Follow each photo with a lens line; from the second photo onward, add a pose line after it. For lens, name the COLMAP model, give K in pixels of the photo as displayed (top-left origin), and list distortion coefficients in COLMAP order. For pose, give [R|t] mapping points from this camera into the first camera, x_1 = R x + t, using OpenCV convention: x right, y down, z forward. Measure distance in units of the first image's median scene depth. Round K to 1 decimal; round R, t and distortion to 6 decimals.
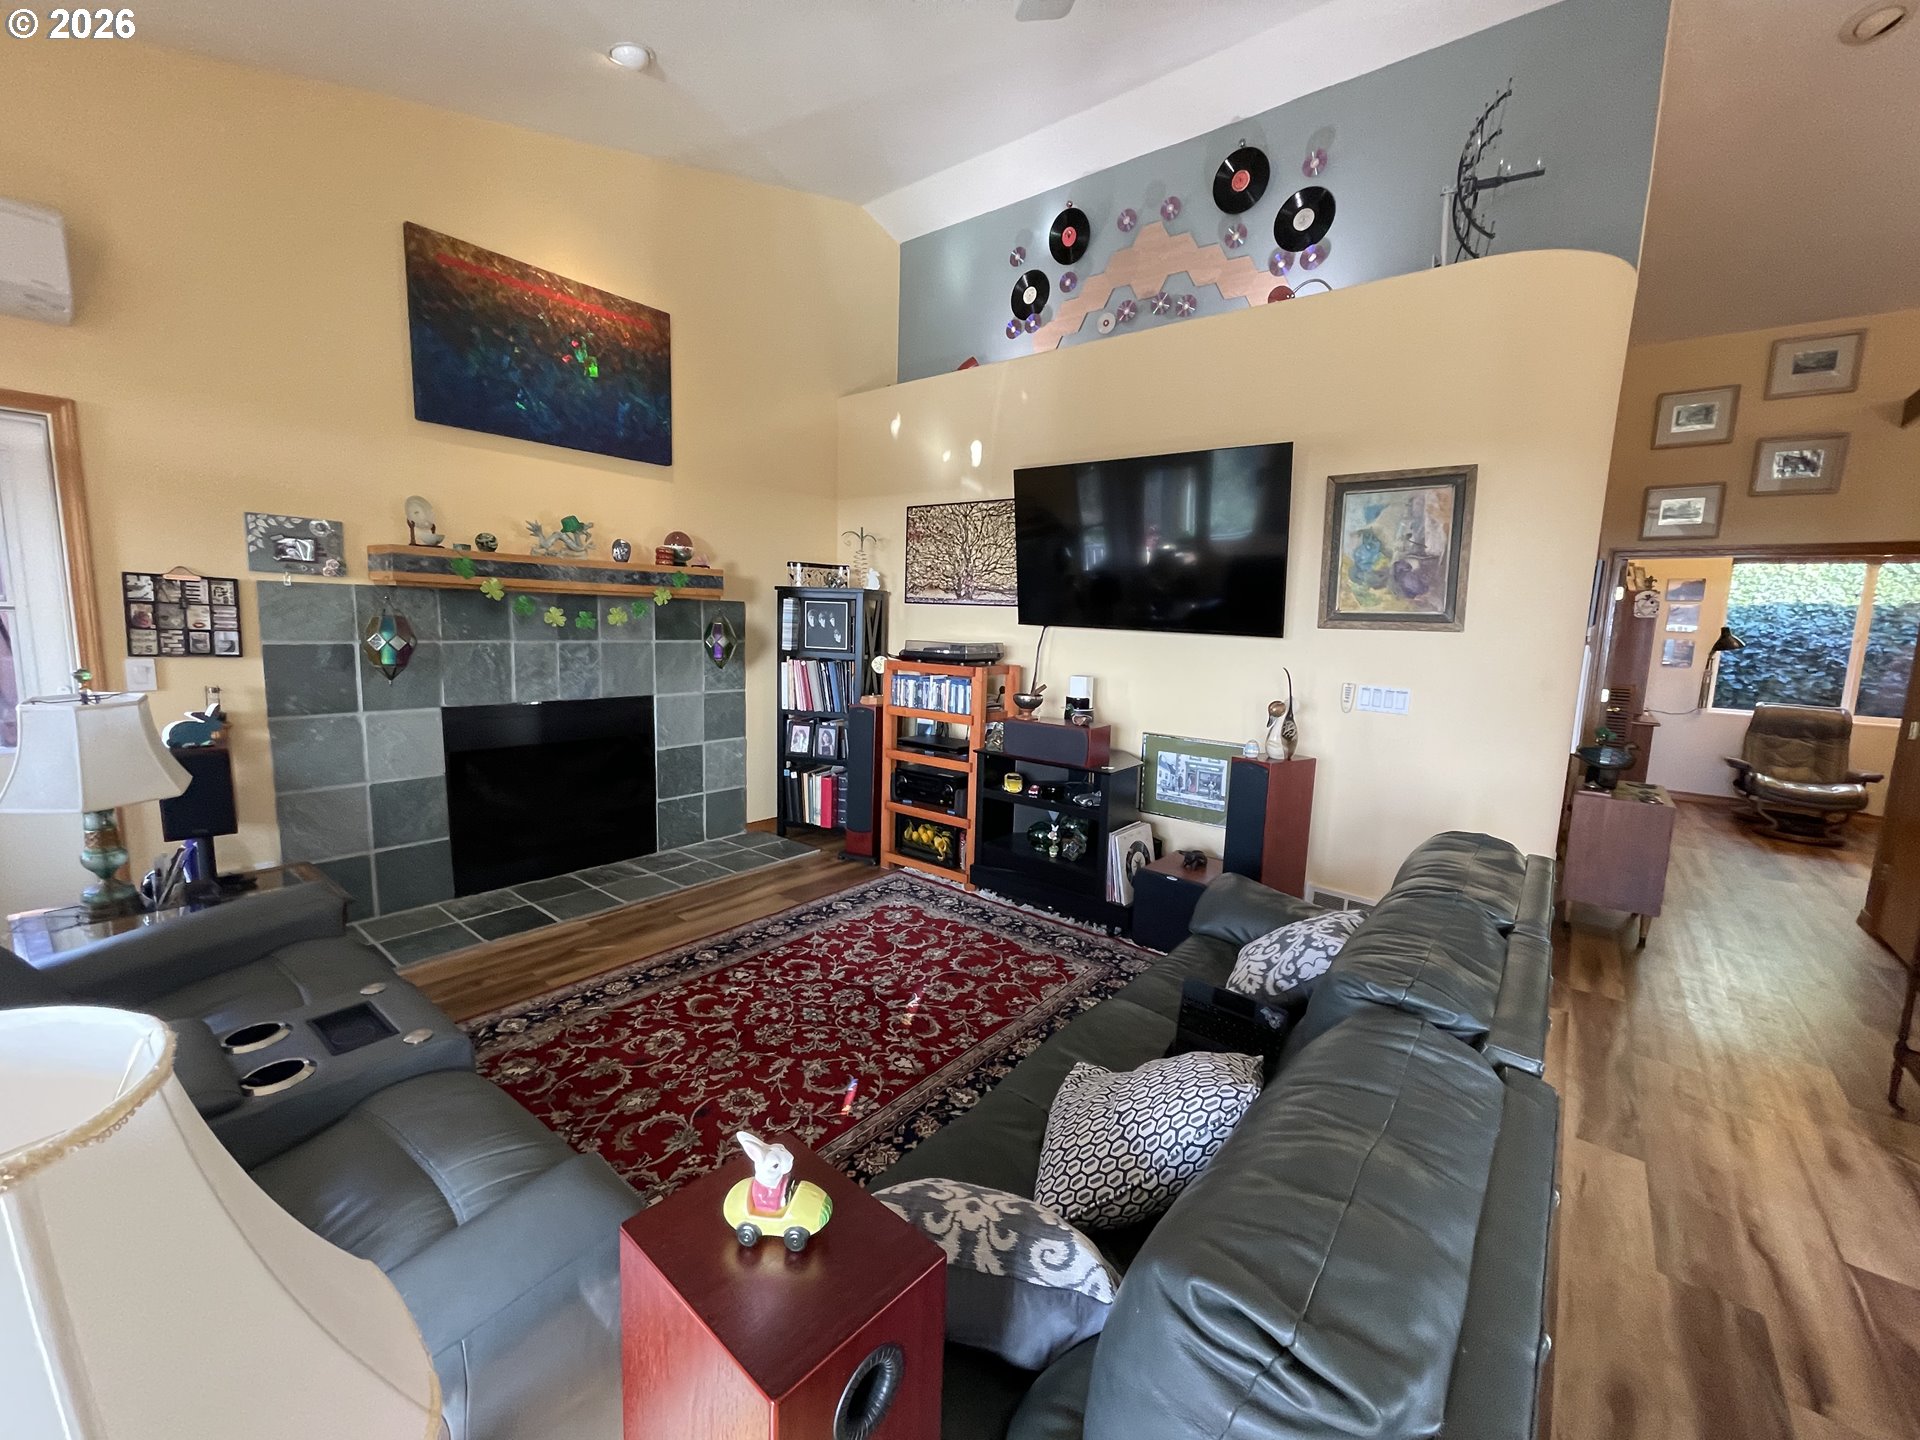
lens RADIAL K [[777.4, 0, 966.1], [0, 777.4, 710.2], [0, 0, 1]] dist [0.010239, -0.000731]
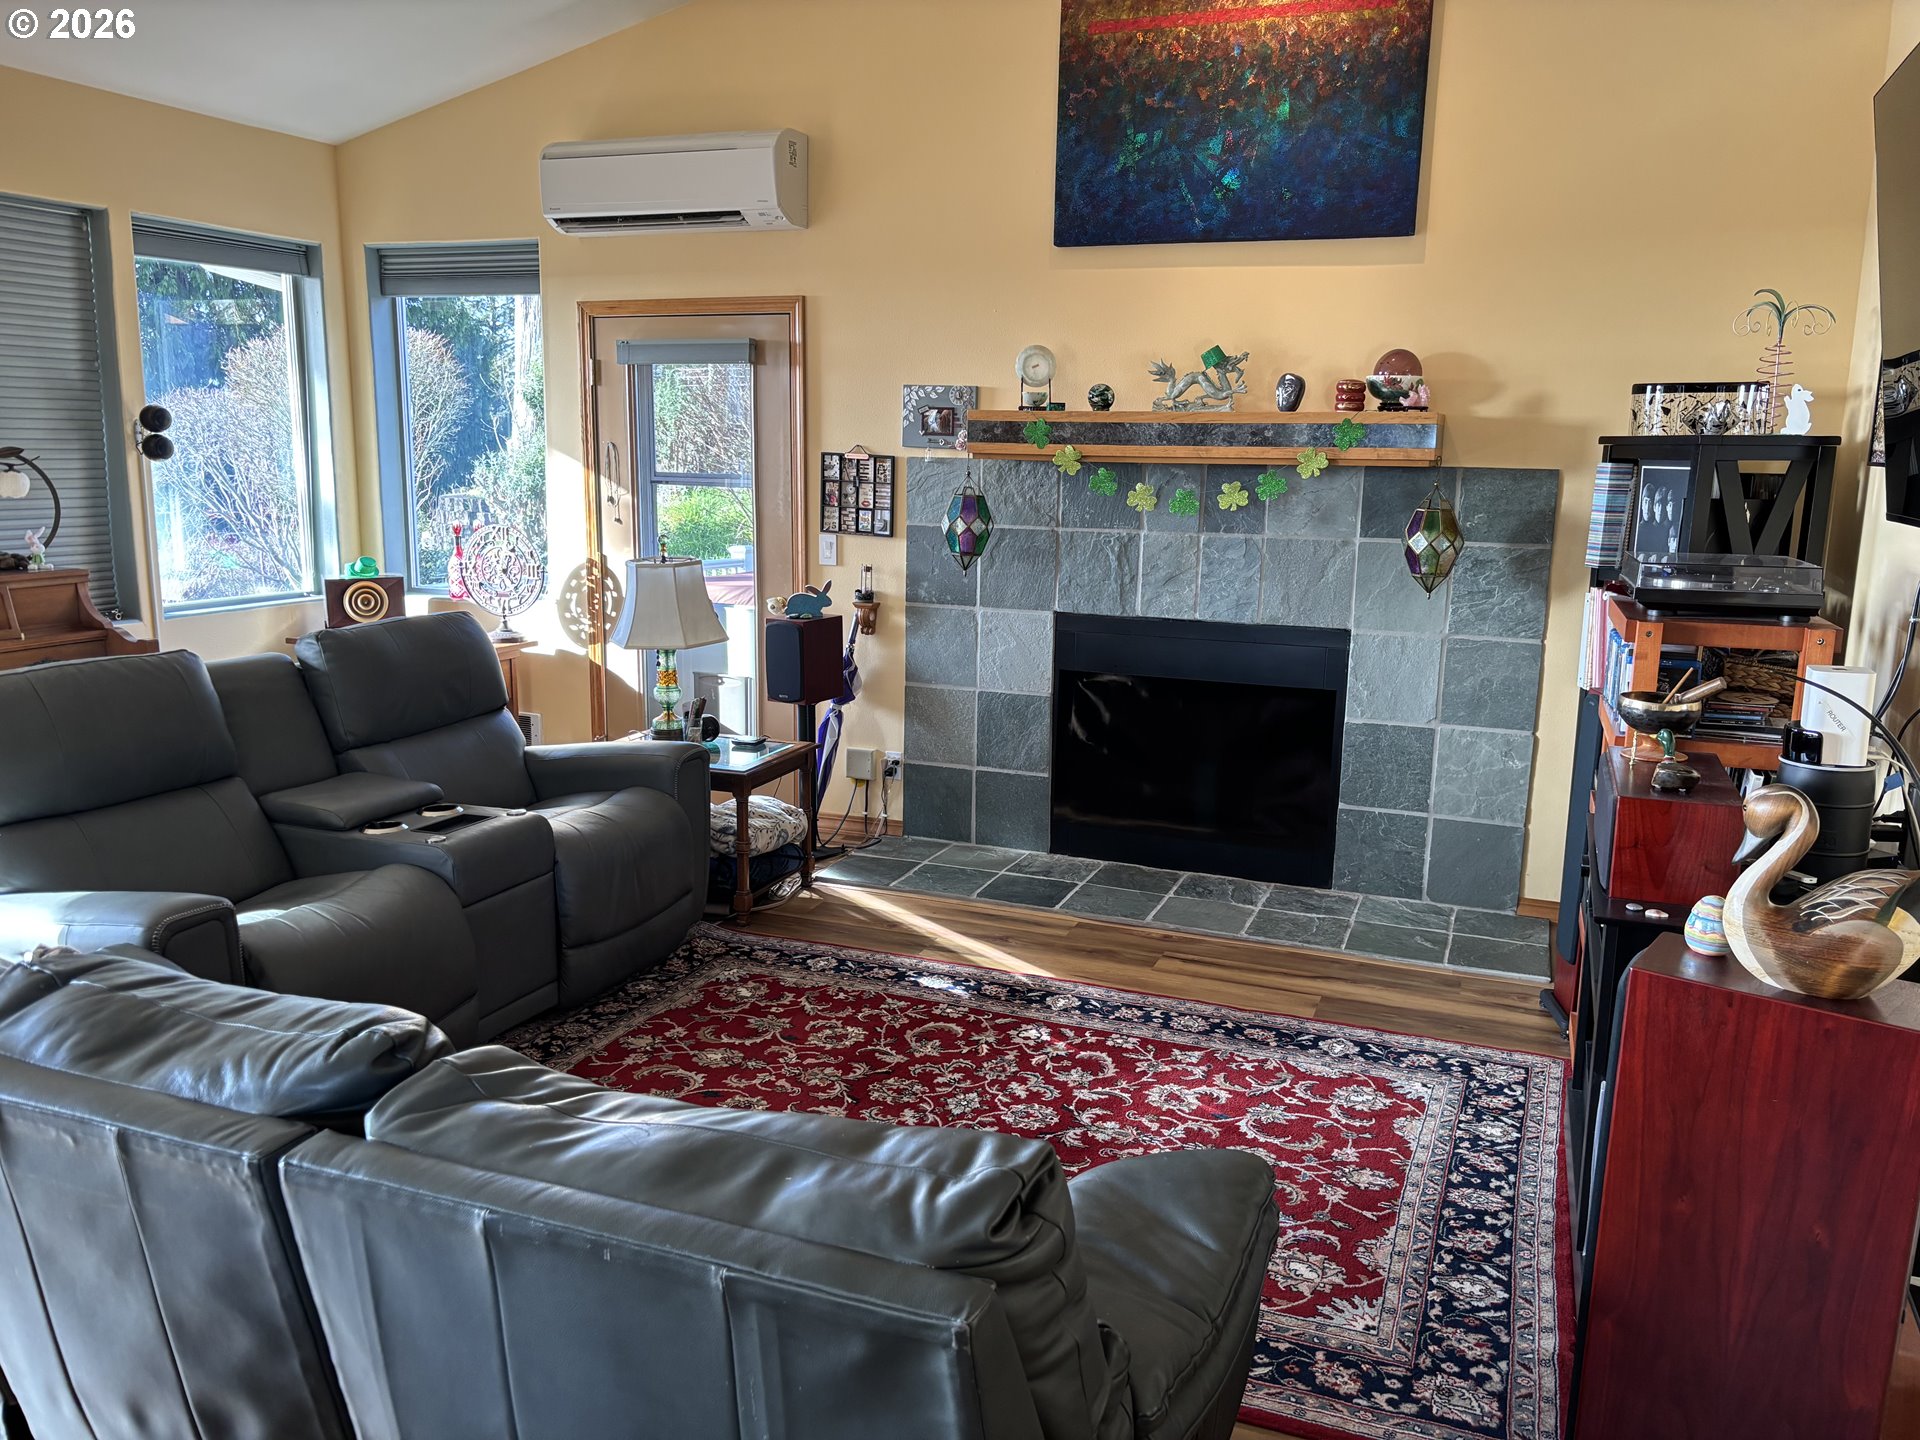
lens RADIAL K [[1444.5, 0, 968.0], [0, 1444.5, 716.8], [0, 0, 1]] dist [0.058895, -0.011634]
pose [[0.299307, 0.145826, -0.942948, 0.741995], [-0.125123, 0.985717, 0.112724, -0.055037], [0.945917, 0.084245, 0.313278, 0.486334]]
